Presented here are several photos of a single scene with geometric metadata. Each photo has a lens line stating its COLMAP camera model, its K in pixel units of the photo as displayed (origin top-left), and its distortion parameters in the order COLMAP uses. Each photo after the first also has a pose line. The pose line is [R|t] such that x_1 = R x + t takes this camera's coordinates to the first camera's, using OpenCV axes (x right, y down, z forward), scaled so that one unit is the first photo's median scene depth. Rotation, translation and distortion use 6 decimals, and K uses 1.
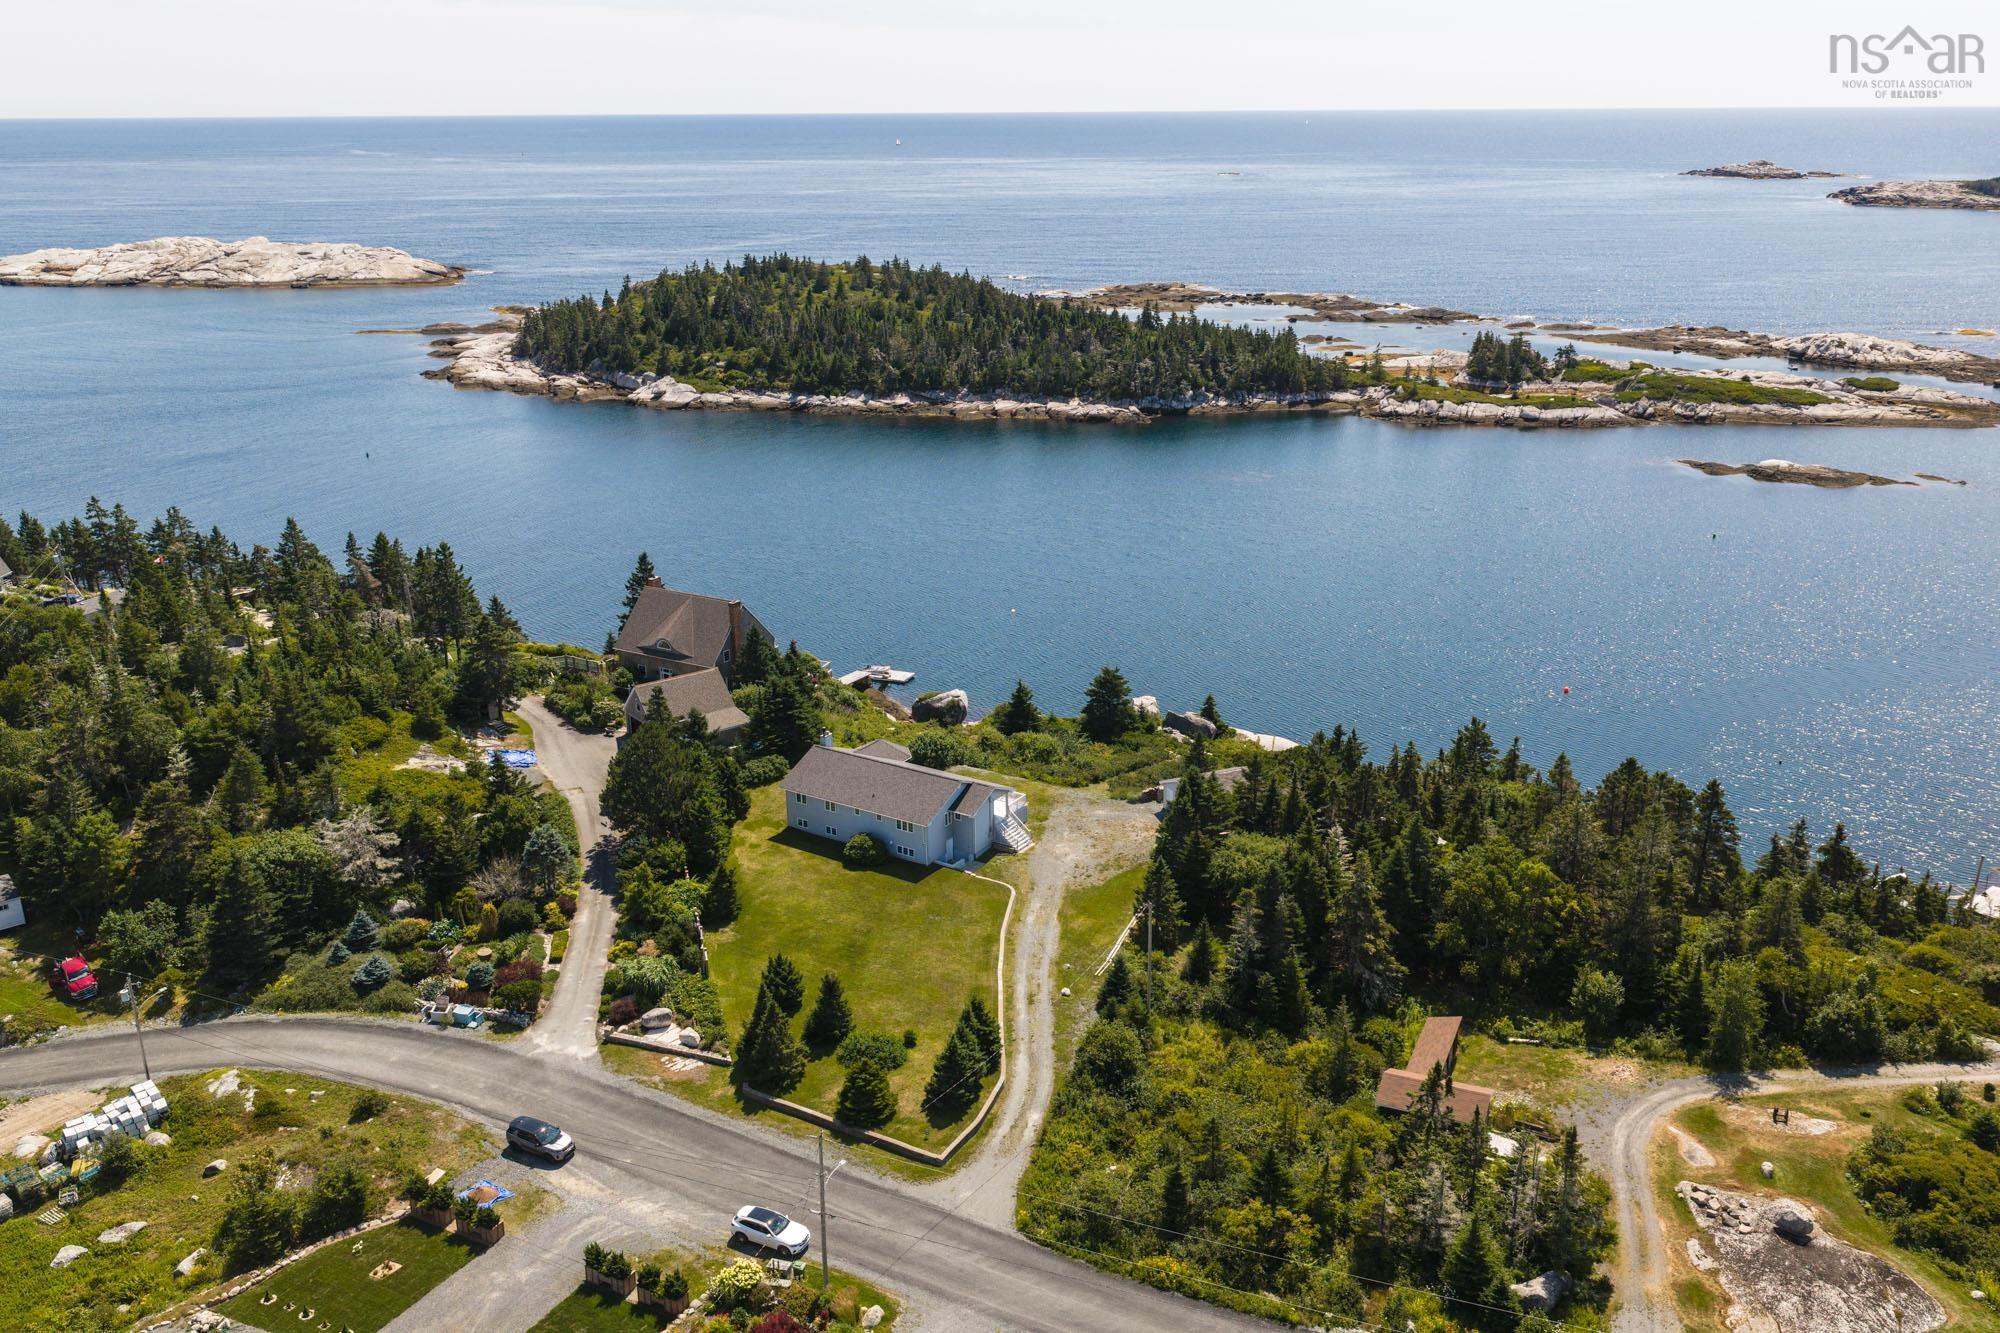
lens RADIAL K [[1663.7, 0, 1012.4], [0, 1663.7, 665.8], [0, 0, 1]] dist [0.016681, -0.020380]
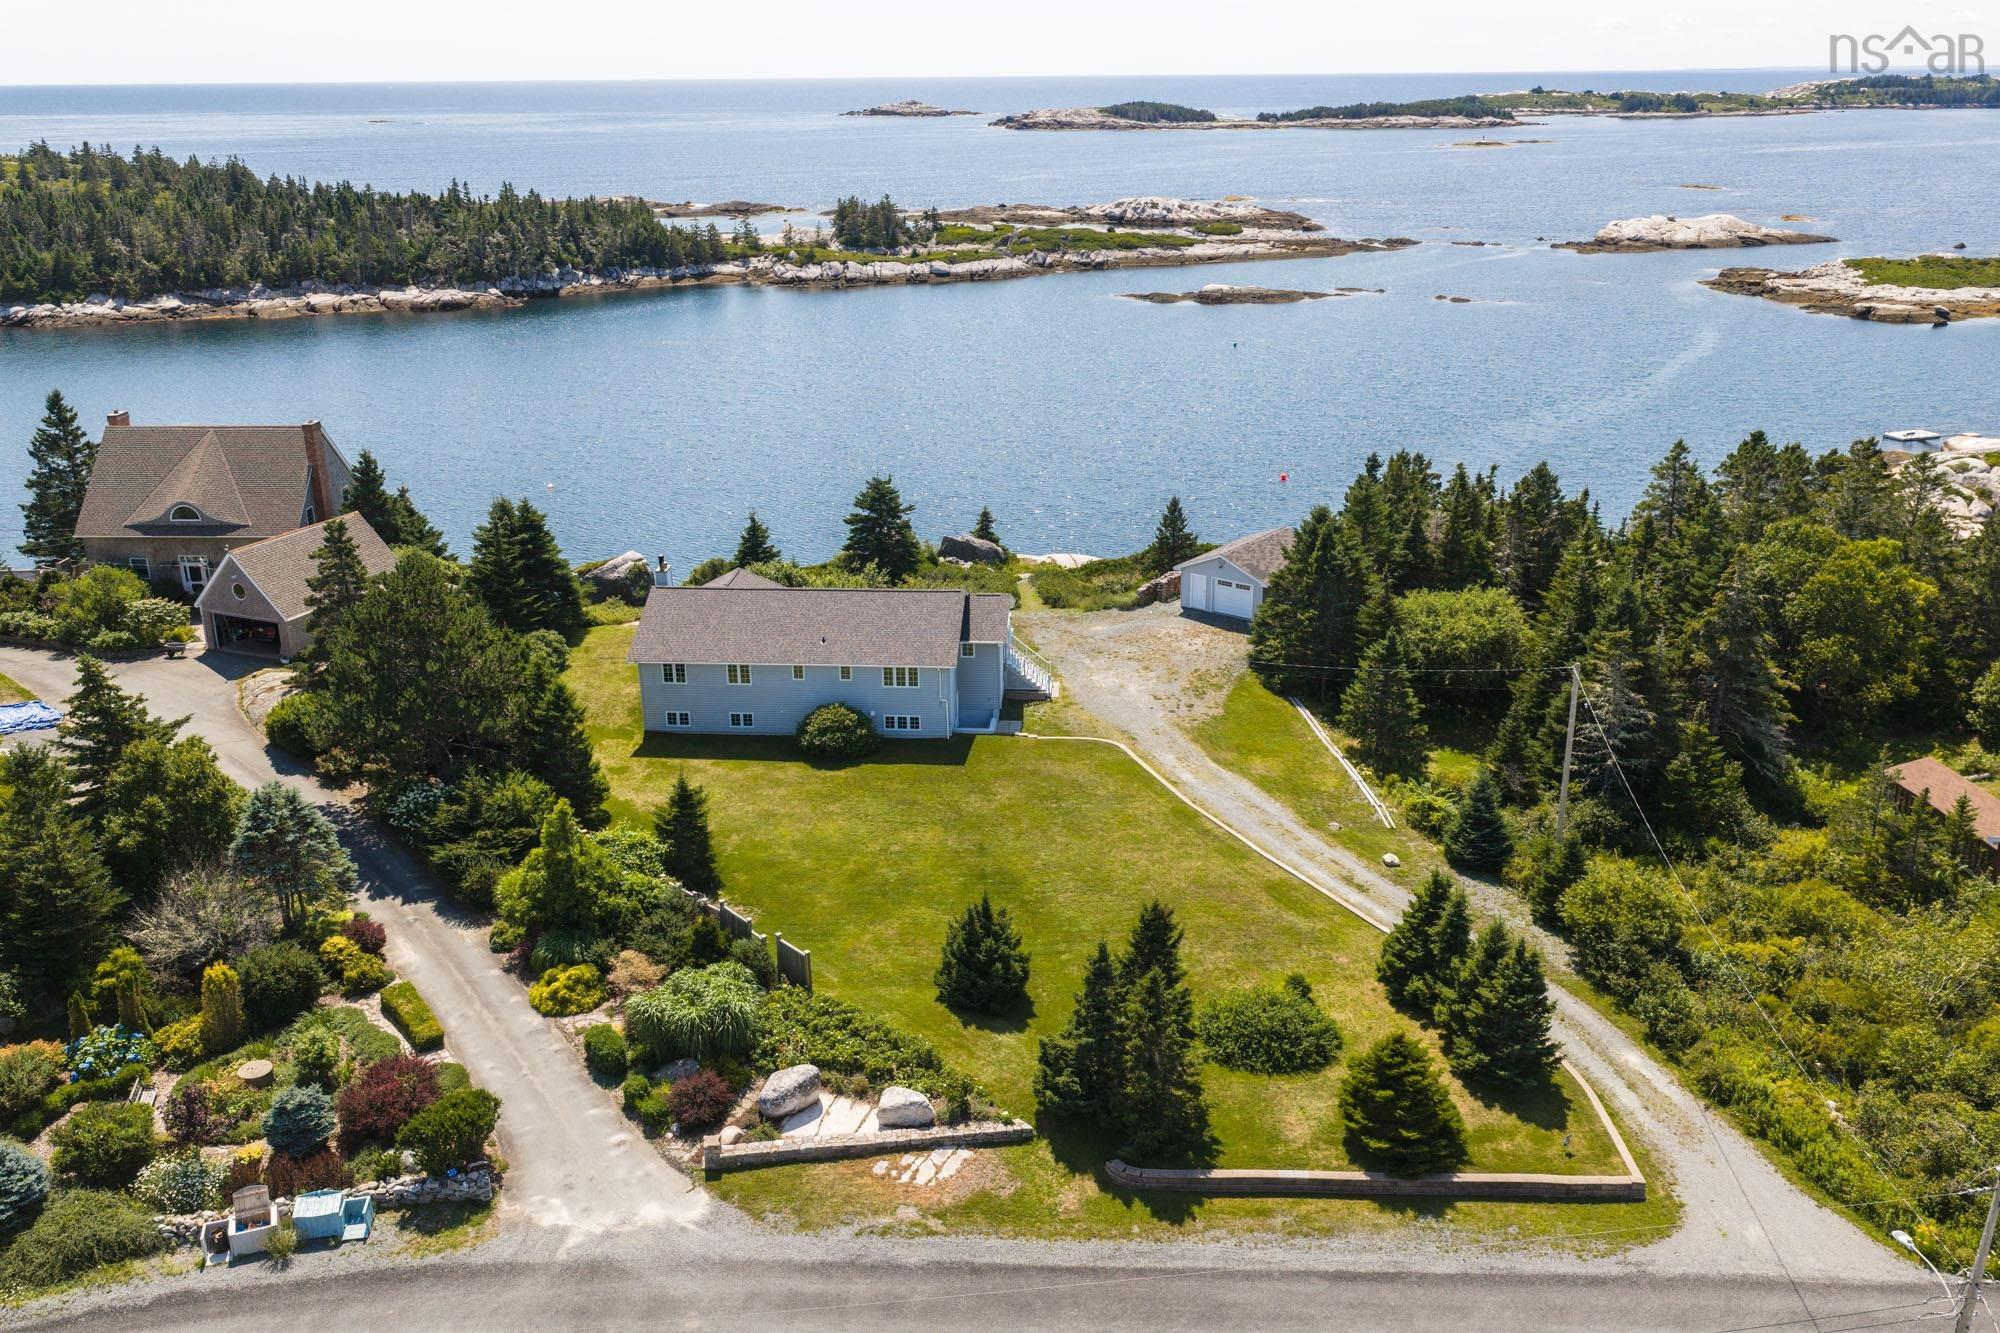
lens RADIAL K [[1663.7, 0, 1012.4], [0, 1663.7, 665.8], [0, 0, 1]] dist [0.016681, -0.020380]
pose [[0.879654, -0.161421, 0.447384, -0.099278], [0.154853, 0.986594, 0.051500, 0.023673], [-0.449699, 0.023976, 0.892858, 0.161594]]
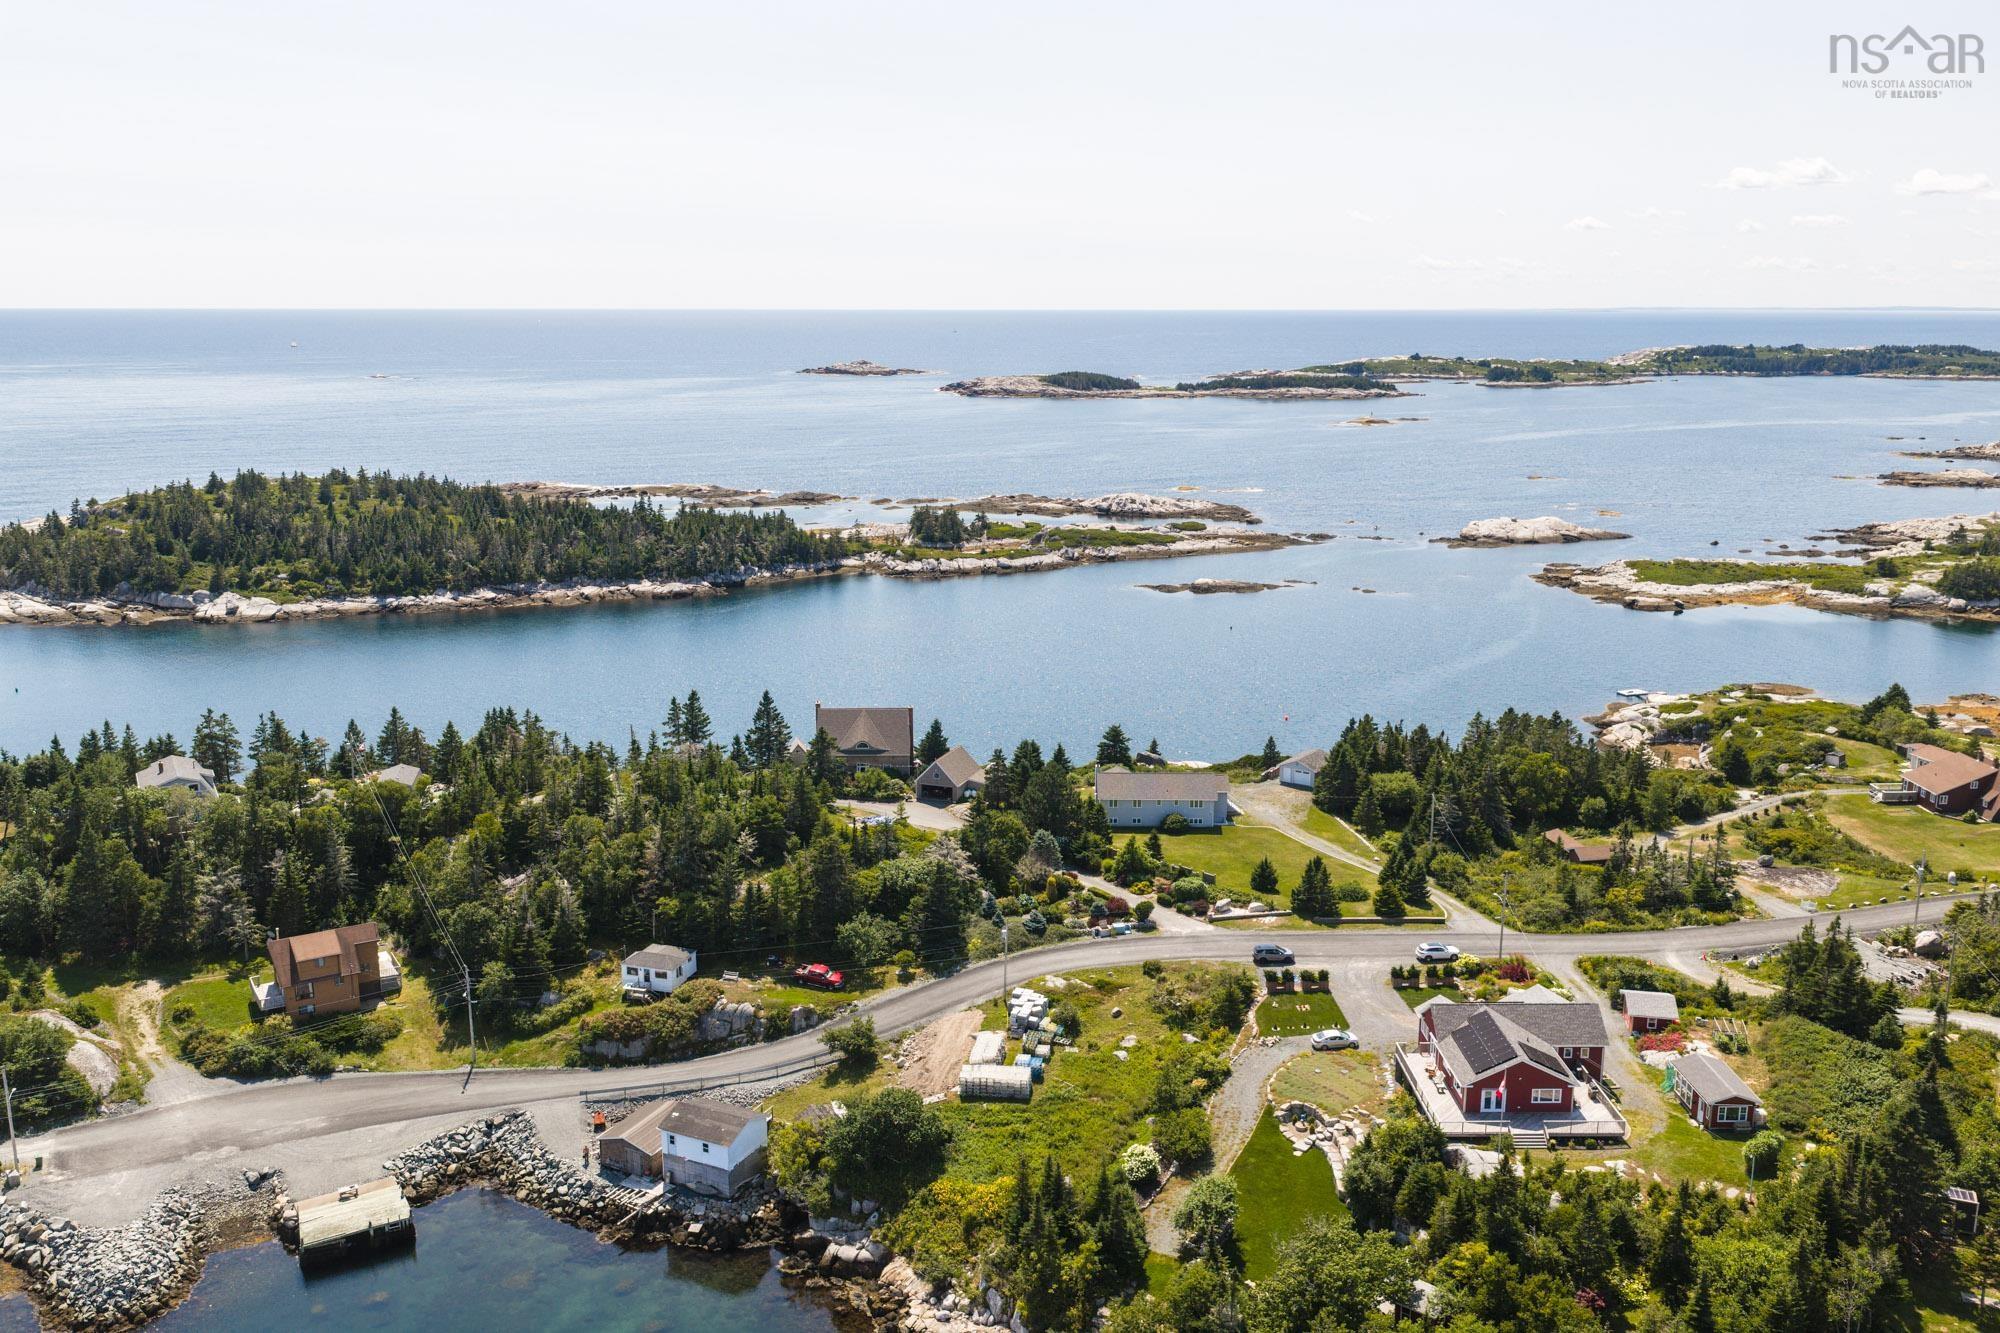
lens RADIAL K [[1663.7, 0, 1012.4], [0, 1663.7, 665.8], [0, 0, 1]] dist [0.016681, -0.020380]
pose [[0.851482, -0.104709, 0.513823, -0.352385], [0.161140, 0.984698, -0.066368, 0.014808], [-0.499011, 0.139308, 0.855325, -0.102135]]
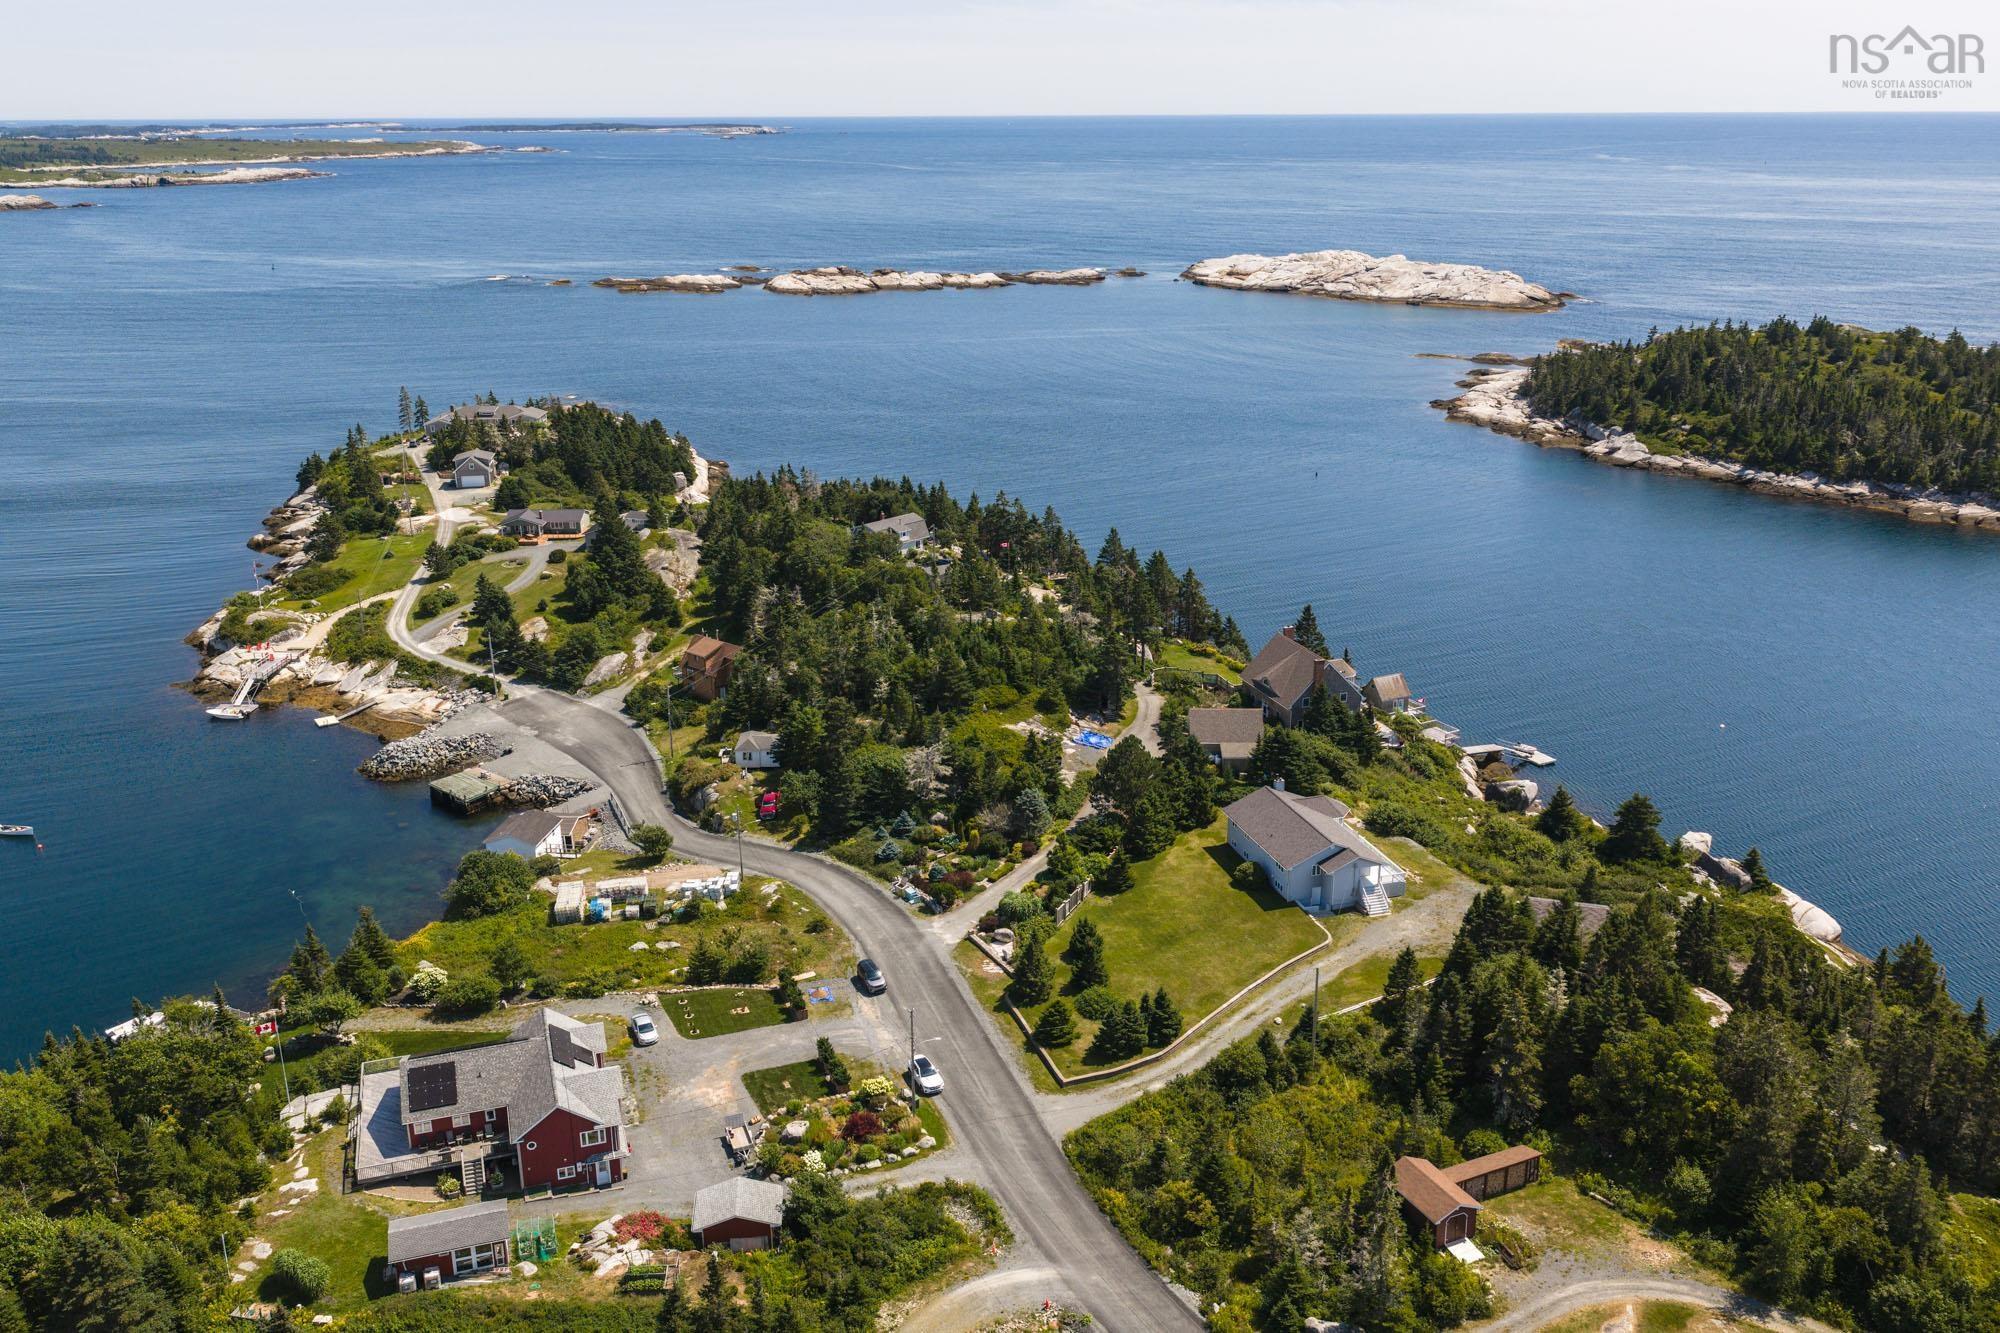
lens RADIAL K [[1663.7, 0, 1012.4], [0, 1663.7, 665.8], [0, 0, 1]] dist [0.016681, -0.020380]
pose [[0.761890, 0.208050, -0.613384, 0.176228], [-0.206378, 0.975627, 0.074574, -0.034233], [0.613948, 0.069772, 0.786256, -0.035557]]
